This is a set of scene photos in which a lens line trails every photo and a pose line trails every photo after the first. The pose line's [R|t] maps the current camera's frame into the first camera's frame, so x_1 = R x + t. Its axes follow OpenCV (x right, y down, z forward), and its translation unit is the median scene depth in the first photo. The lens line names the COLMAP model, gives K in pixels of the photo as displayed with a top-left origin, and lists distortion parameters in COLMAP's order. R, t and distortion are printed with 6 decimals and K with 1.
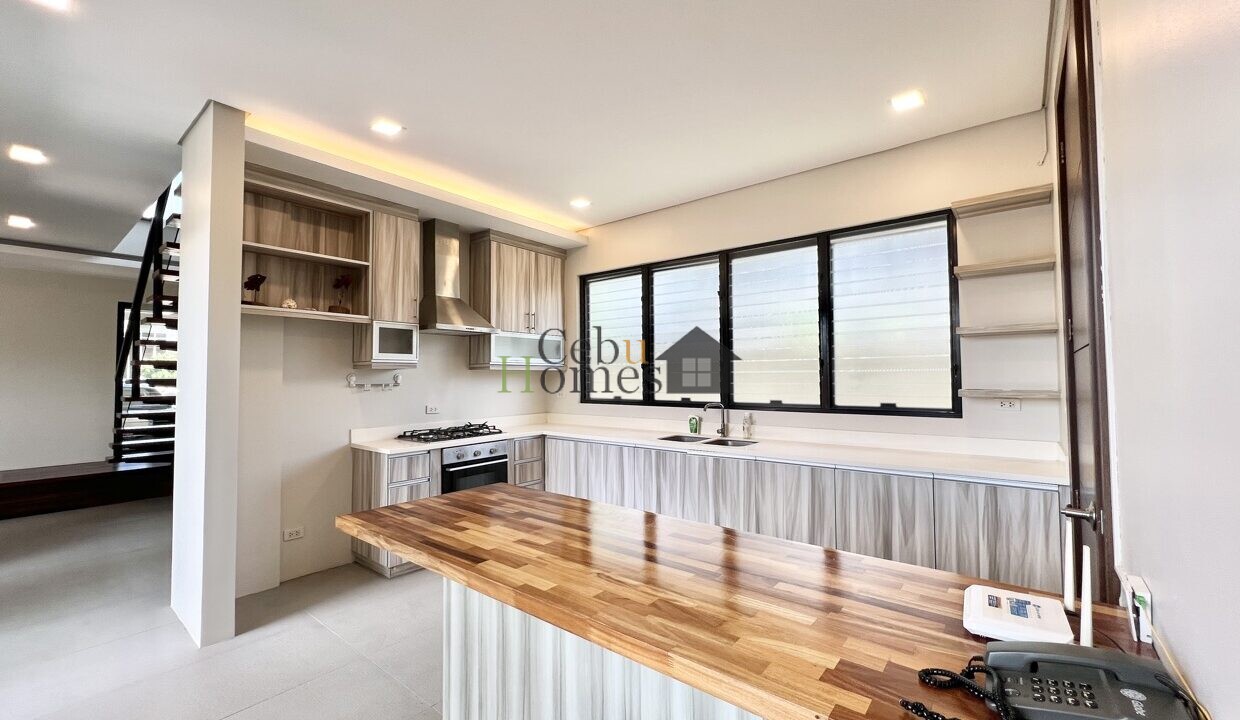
lens RADIAL K [[502.1, 0, 626.0], [0, 502.1, 360.1], [0, 0, 1]] dist [0.002019, 0.000443]
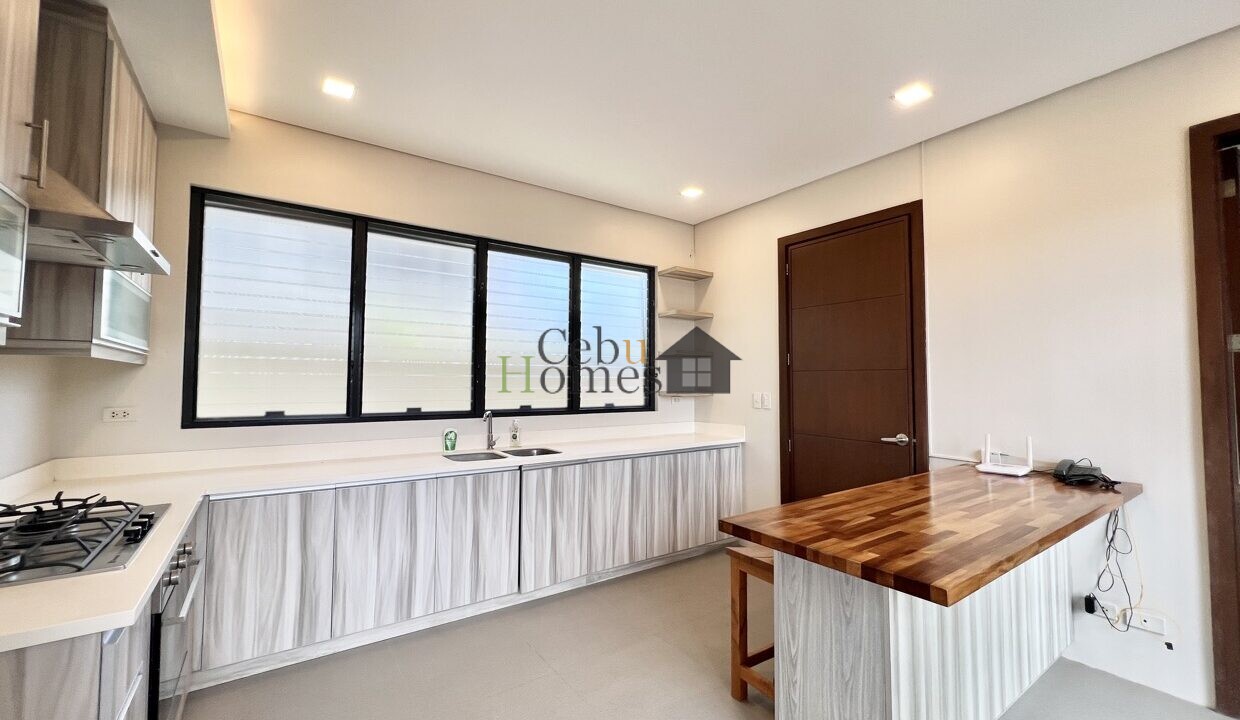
lens RADIAL K [[502.1, 0, 626.0], [0, 502.1, 360.1], [0, 0, 1]] dist [0.002019, 0.000443]
pose [[0.273226, 0.048563, 0.960723, -0.561477], [-0.037287, 0.998509, -0.039869, 0.021531], [-0.961227, -0.024930, 0.274630, 0.504627]]
